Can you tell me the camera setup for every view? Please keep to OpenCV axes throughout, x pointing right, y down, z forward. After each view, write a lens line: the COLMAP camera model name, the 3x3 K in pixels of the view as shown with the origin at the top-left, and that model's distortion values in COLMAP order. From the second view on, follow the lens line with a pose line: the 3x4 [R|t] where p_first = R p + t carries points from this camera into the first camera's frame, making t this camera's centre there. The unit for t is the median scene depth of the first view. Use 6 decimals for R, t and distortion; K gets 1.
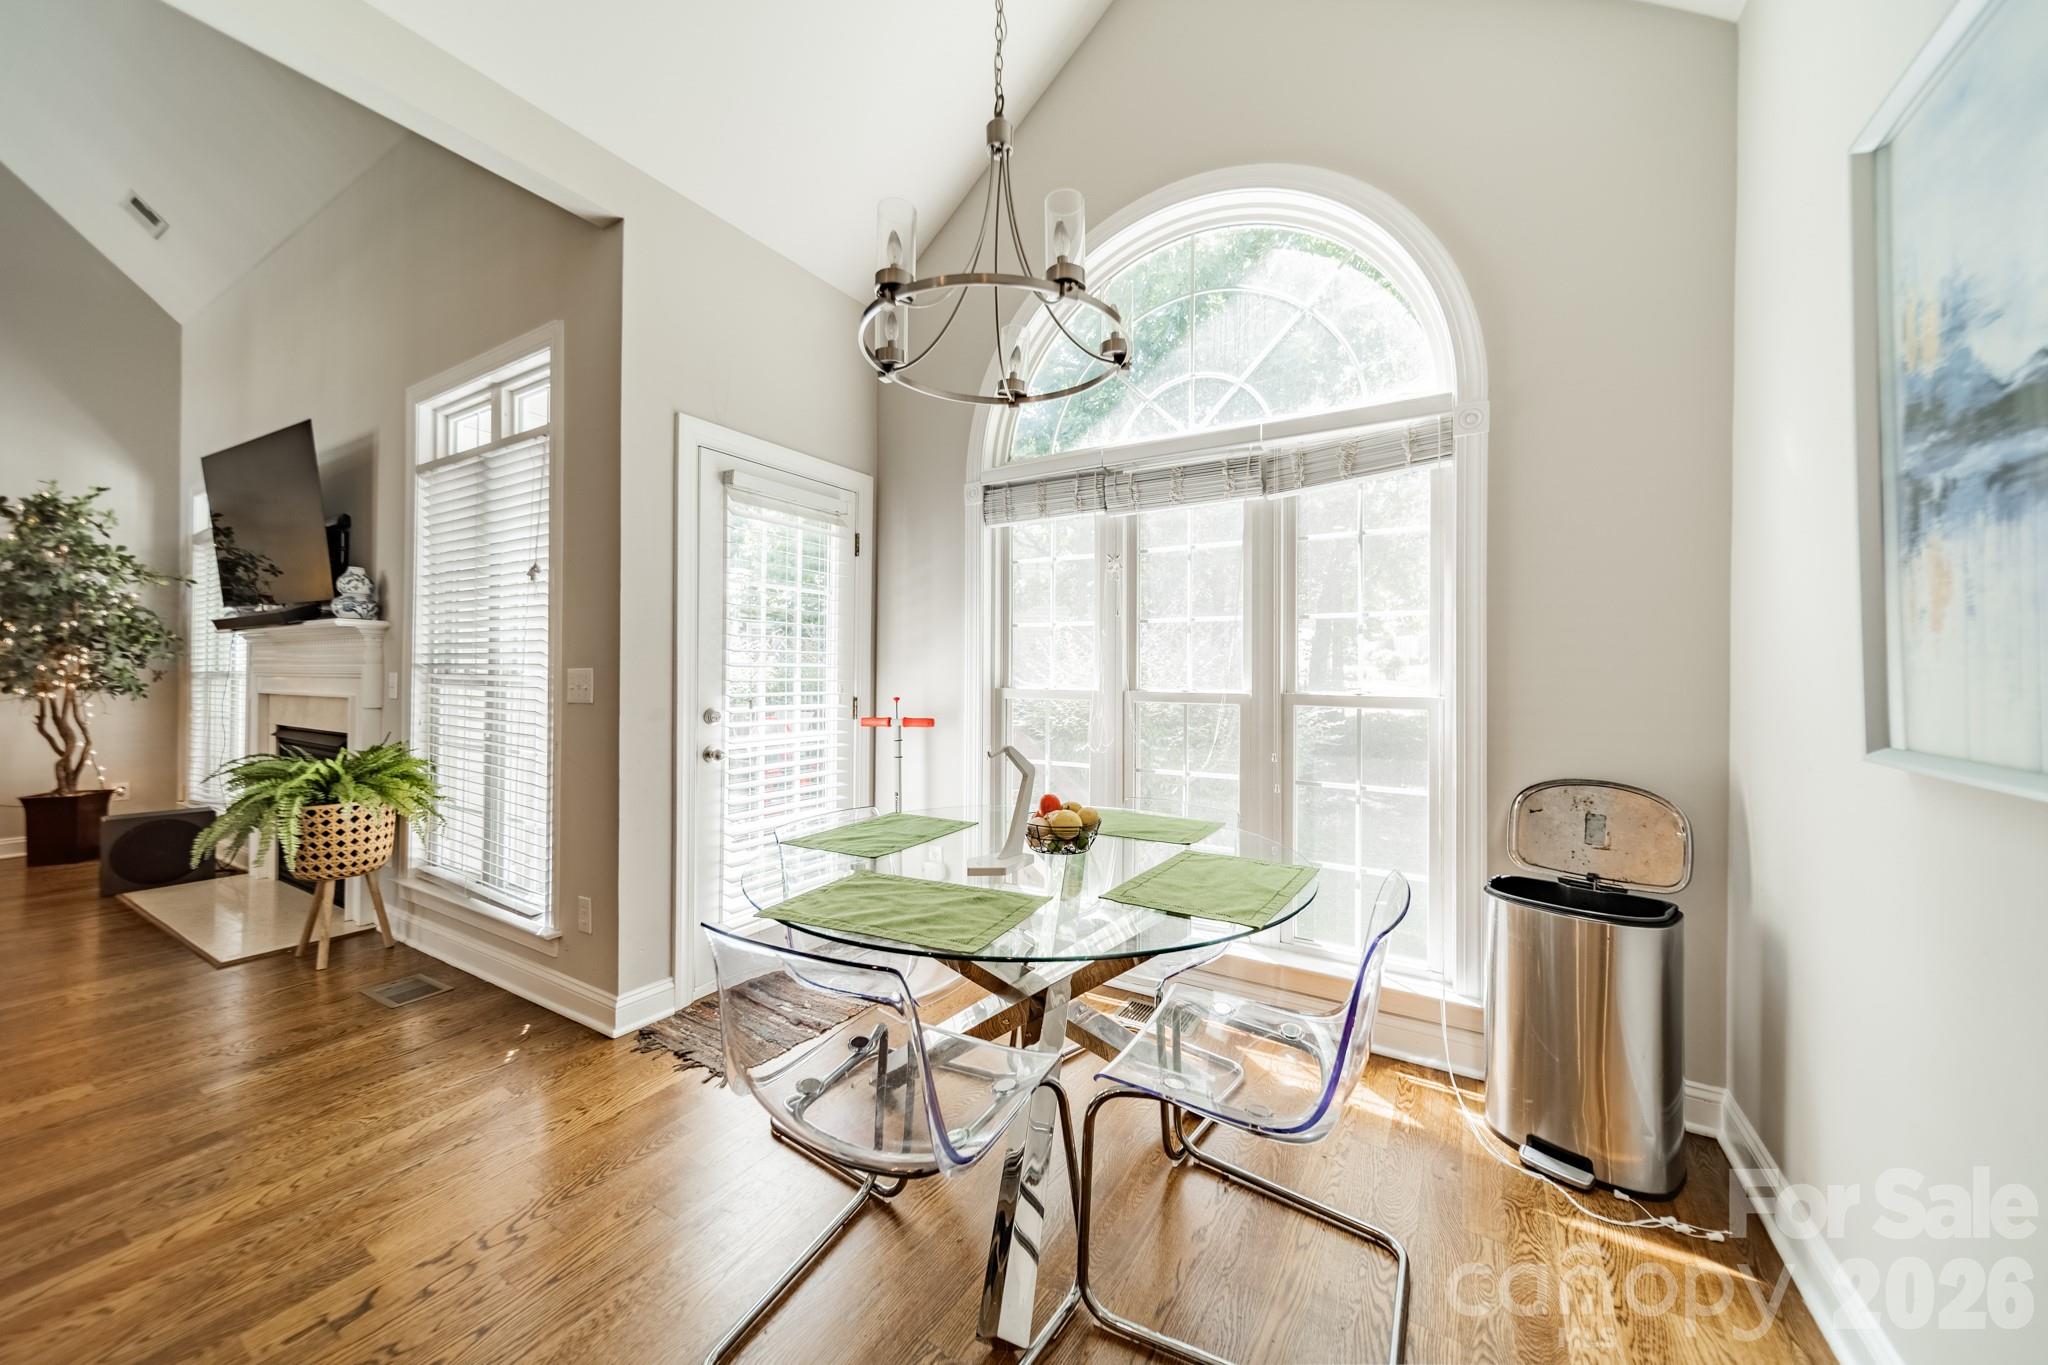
lens RADIAL K [[719.5, 0, 1031.3], [0, 719.5, 669.0], [0, 0, 1]] dist [0.006446, -0.000066]
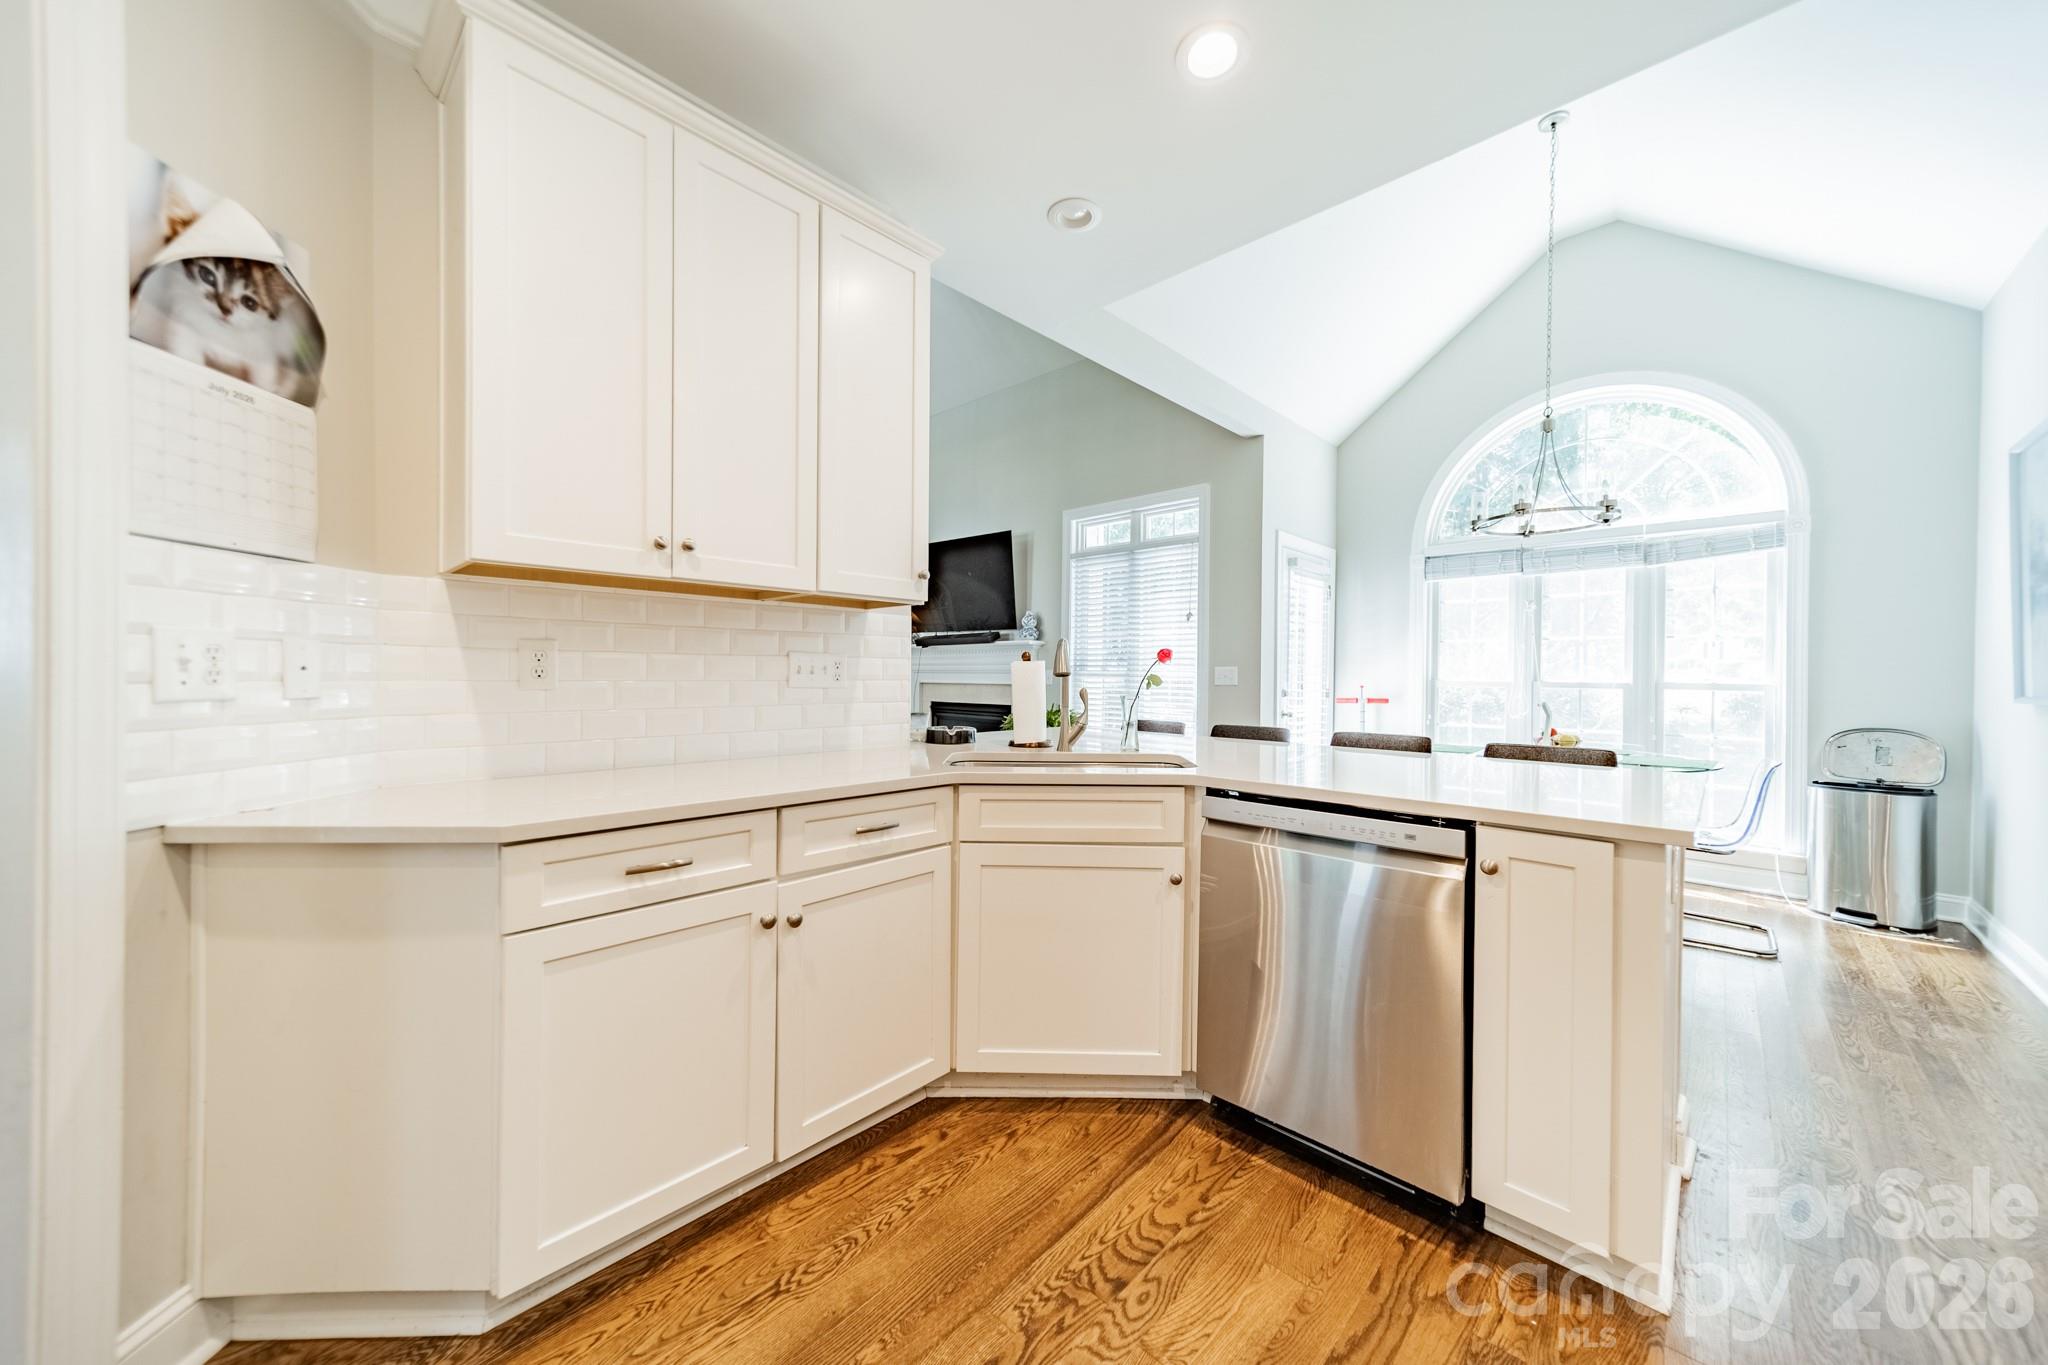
lens RADIAL K [[719.5, 0, 1031.6], [0, 719.5, 677.2], [0, 0, 1]] dist [0.006446, -0.000066]
pose [[0.976074, 0.005189, -0.217376, -0.720088], [-0.004226, 0.999979, 0.004895, 0.019548], [0.217397, -0.003859, 0.976076, -0.983285]]
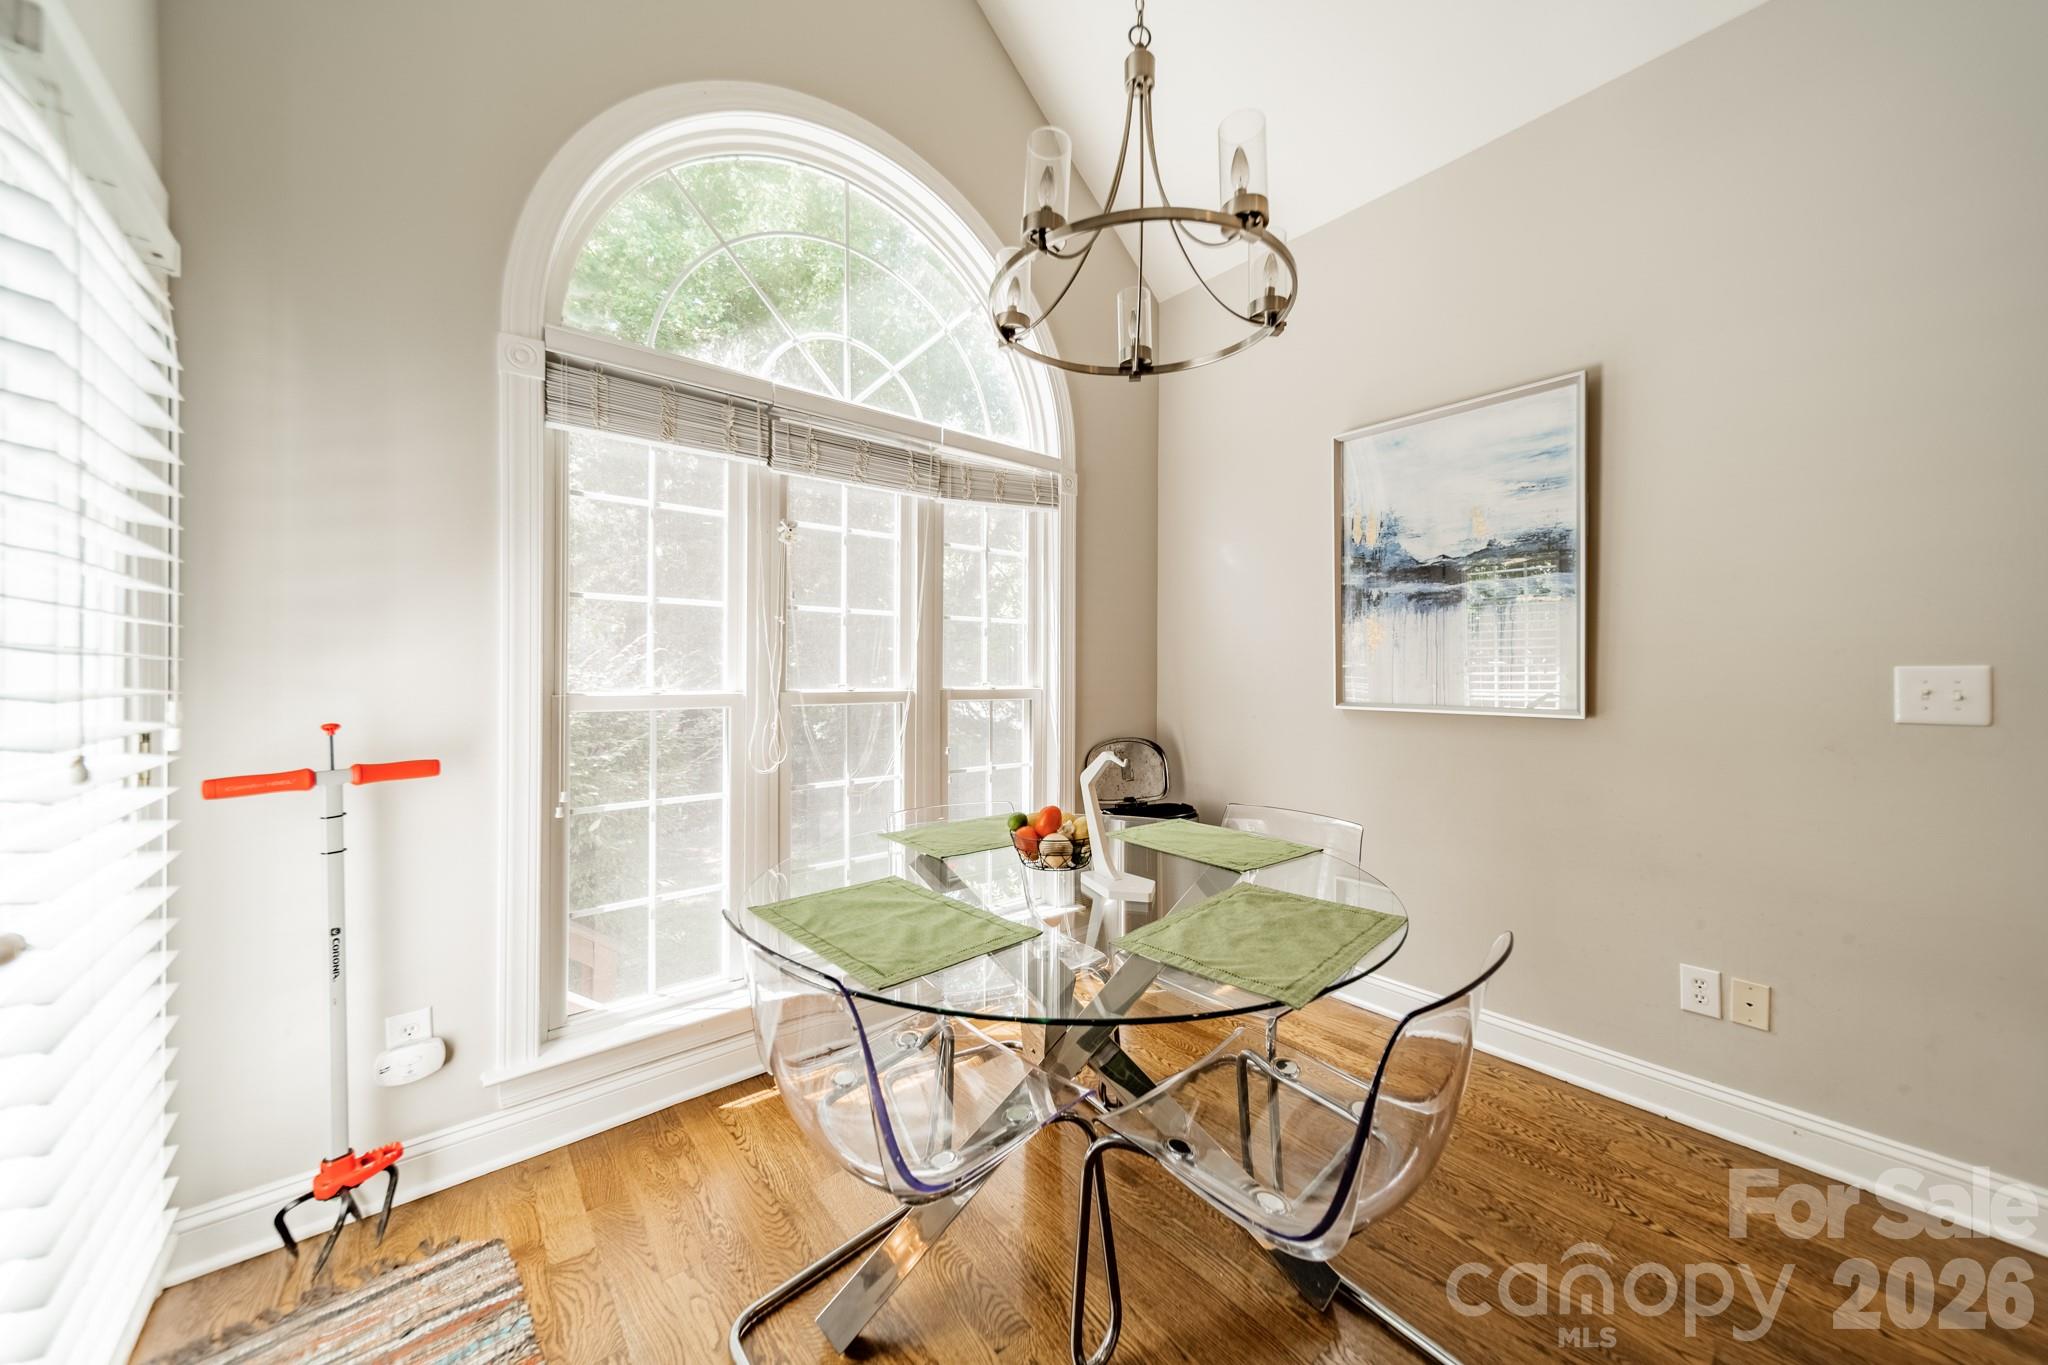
lens RADIAL K [[719.5, 0, 1033.4], [0, 719.5, 672.1], [0, 0, 1]] dist [0.006446, -0.000066]
pose [[0.334749, -0.004506, 0.942297, -0.603873], [-0.004434, 0.999970, 0.006357, 0.001063], [-0.942297, -0.006306, 0.334718, 0.530045]]
